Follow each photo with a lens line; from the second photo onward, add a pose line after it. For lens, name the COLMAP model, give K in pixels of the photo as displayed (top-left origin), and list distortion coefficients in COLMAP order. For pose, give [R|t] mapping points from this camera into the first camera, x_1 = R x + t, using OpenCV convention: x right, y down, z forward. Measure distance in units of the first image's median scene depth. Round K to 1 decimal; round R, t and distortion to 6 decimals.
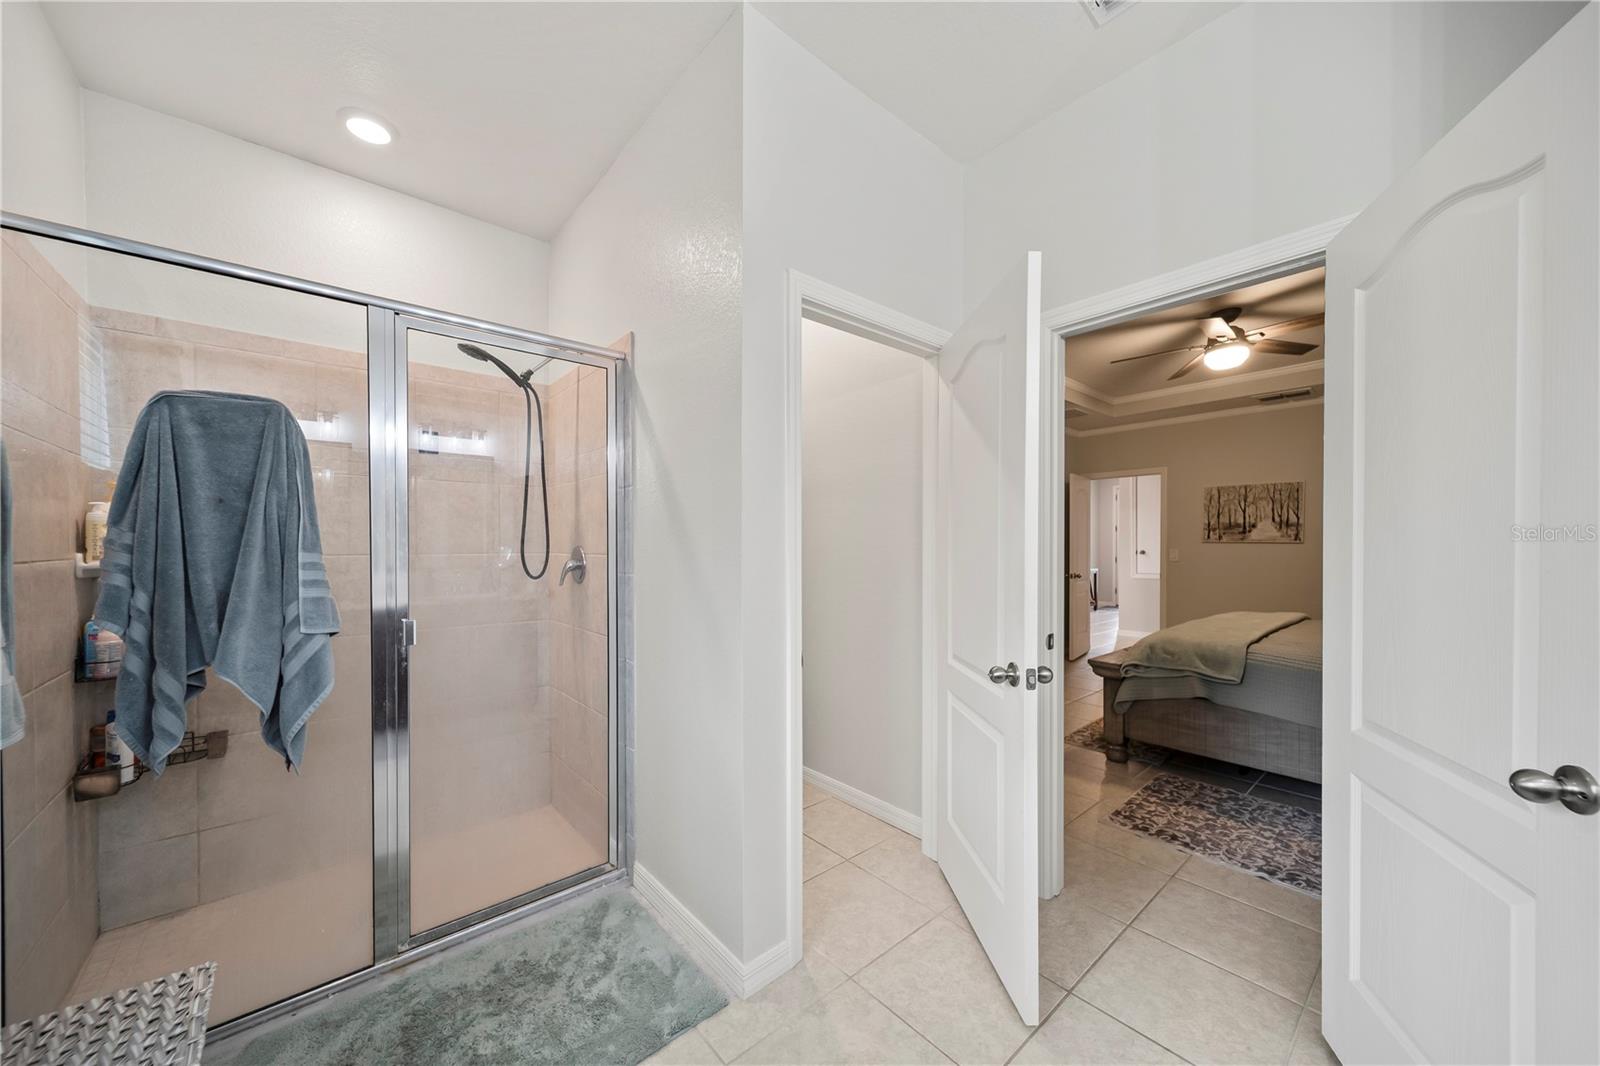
lens RADIAL K [[563.3, 0, 799.1], [0, 563.3, 547.5], [0, 0, 1]] dist [0.001018, -0.000116]
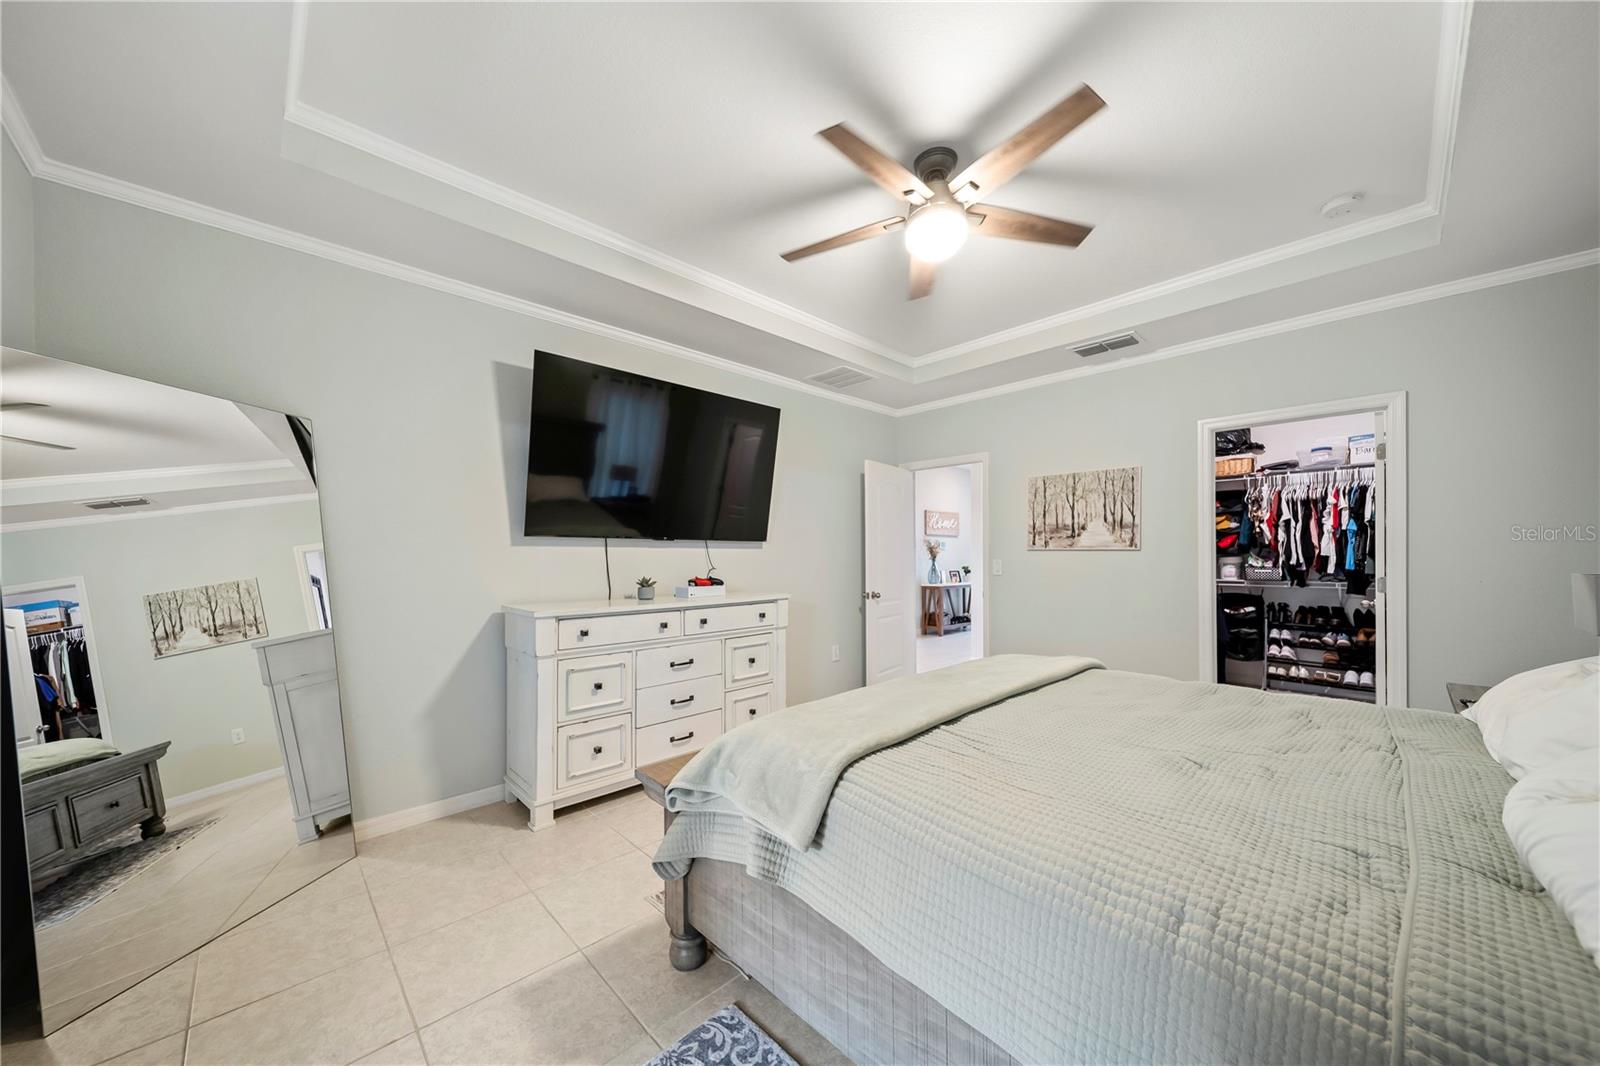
lens RADIAL K [[563.3, 0, 799.1], [0, 563.3, 547.5], [0, 0, 1]] dist [0.001018, -0.000116]
pose [[0.998155, -0.000907, 0.060708, 0.386258], [0.002076, 0.999814, -0.019187, 0.001324], [-0.060679, 0.019277, 0.997971, 0.280683]]
